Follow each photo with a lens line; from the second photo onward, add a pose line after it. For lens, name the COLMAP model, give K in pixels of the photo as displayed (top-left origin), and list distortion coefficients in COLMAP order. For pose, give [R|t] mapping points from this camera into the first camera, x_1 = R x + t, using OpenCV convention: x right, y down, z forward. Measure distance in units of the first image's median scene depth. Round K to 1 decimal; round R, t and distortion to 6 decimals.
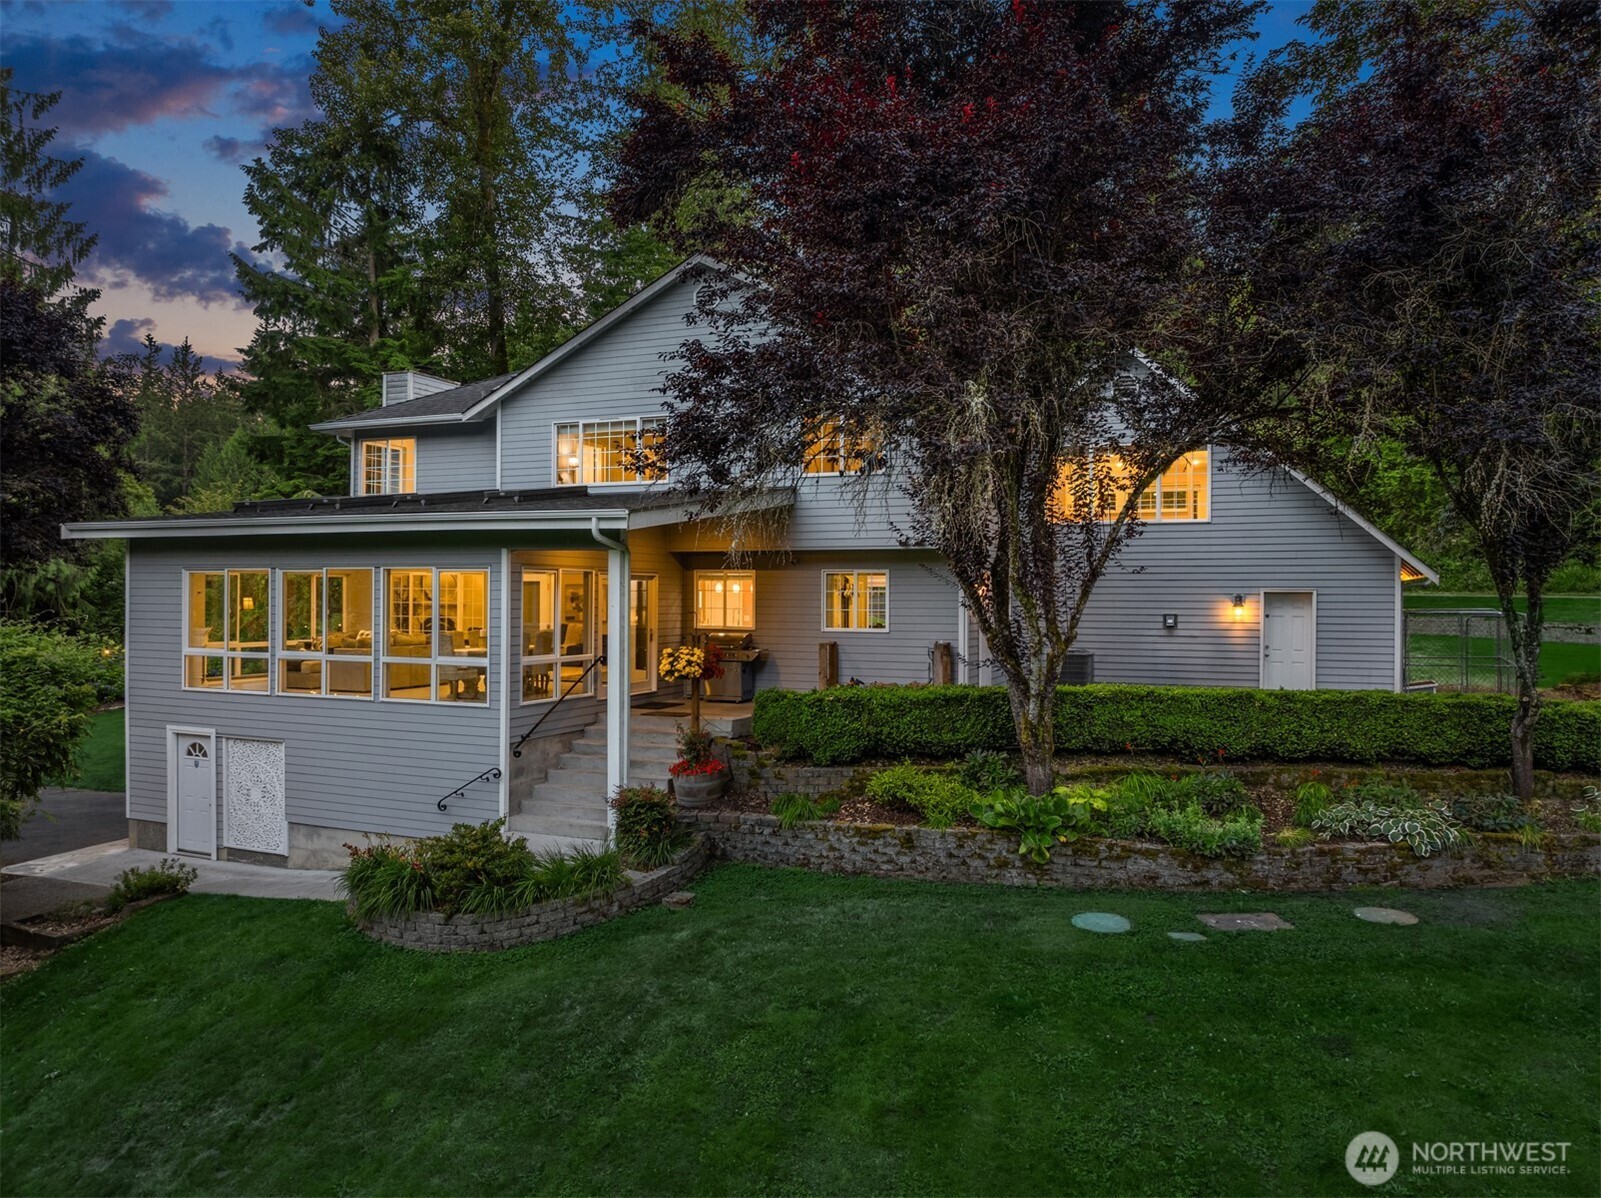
lens RADIAL K [[1134.4, 0, 800.5], [0, 1134.4, 599.0], [0, 0, 1]] dist [-0.038994, 0.004720]
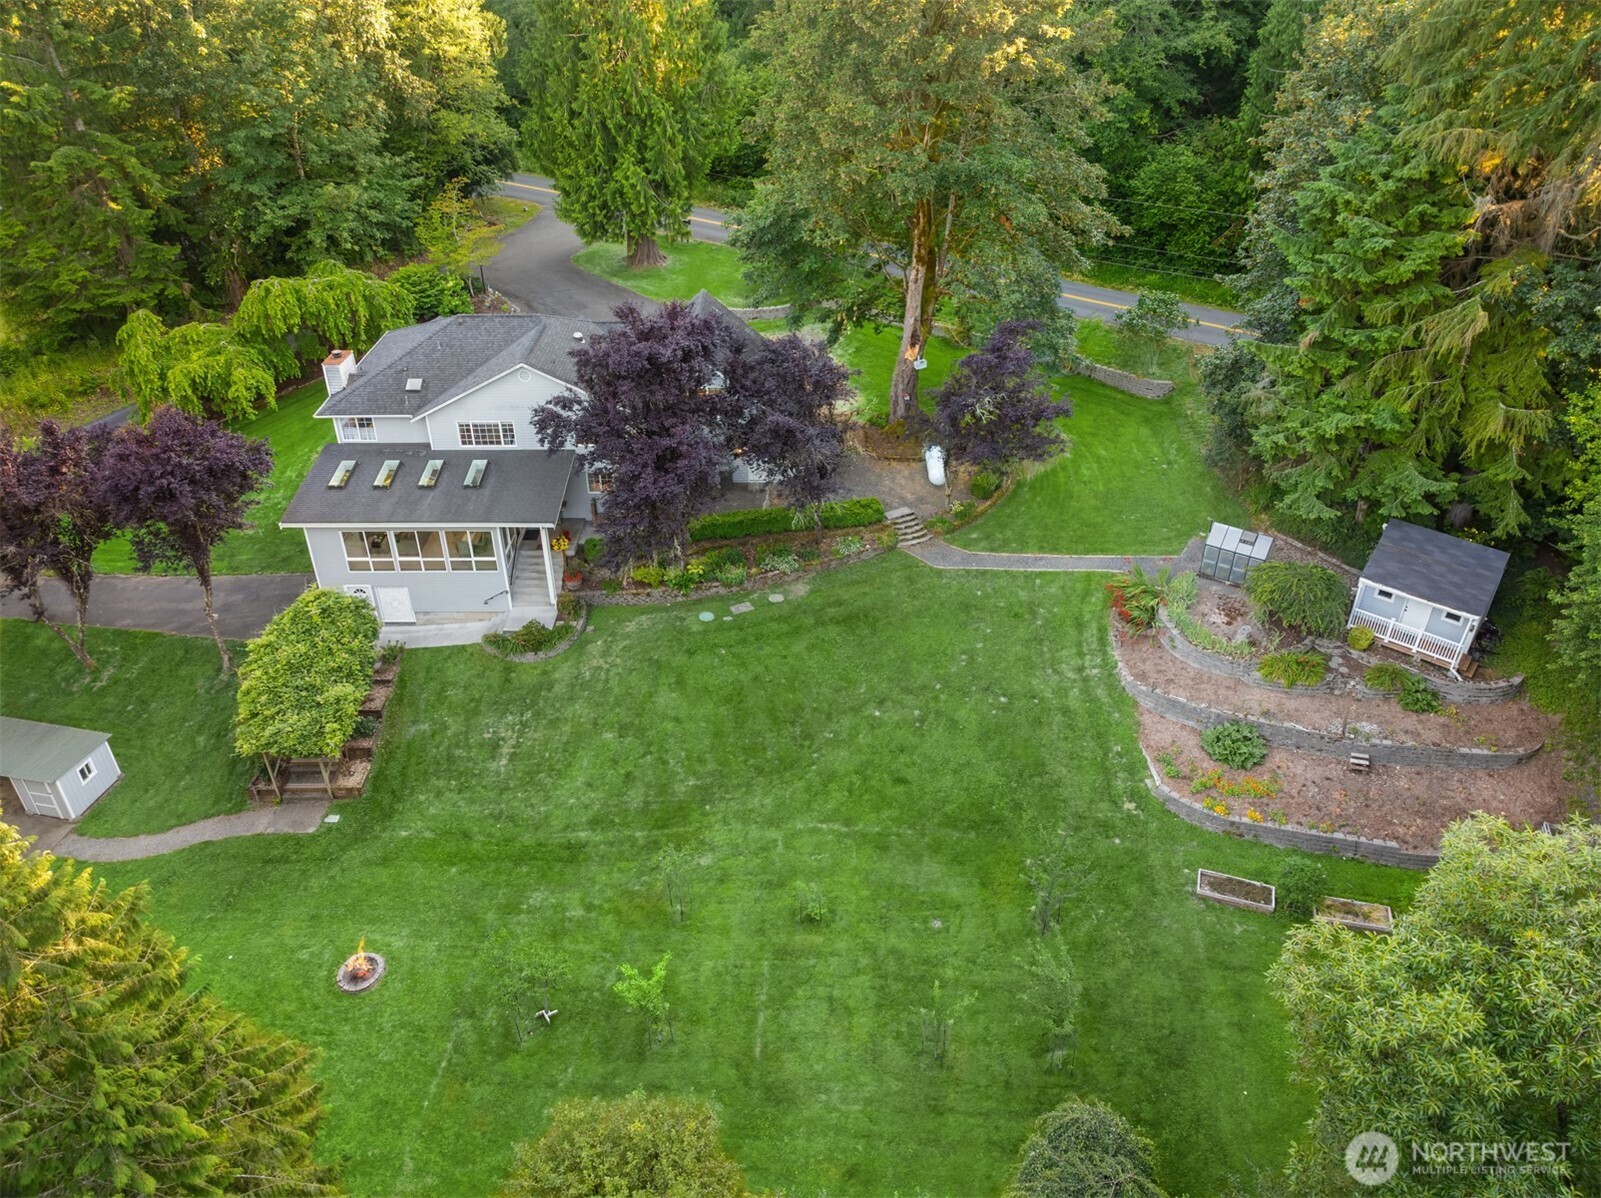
lens RADIAL K [[1102.8, 0, 800.5], [0, 1102.8, 599.0], [0, 0, 1]] dist [-0.006531, -0.000990]
pose [[0.920029, -0.214092, 0.328195, -0.554626], [0.006506, 0.845780, 0.533492, -1.485067], [-0.391797, -0.488692, 0.779535, -1.706412]]
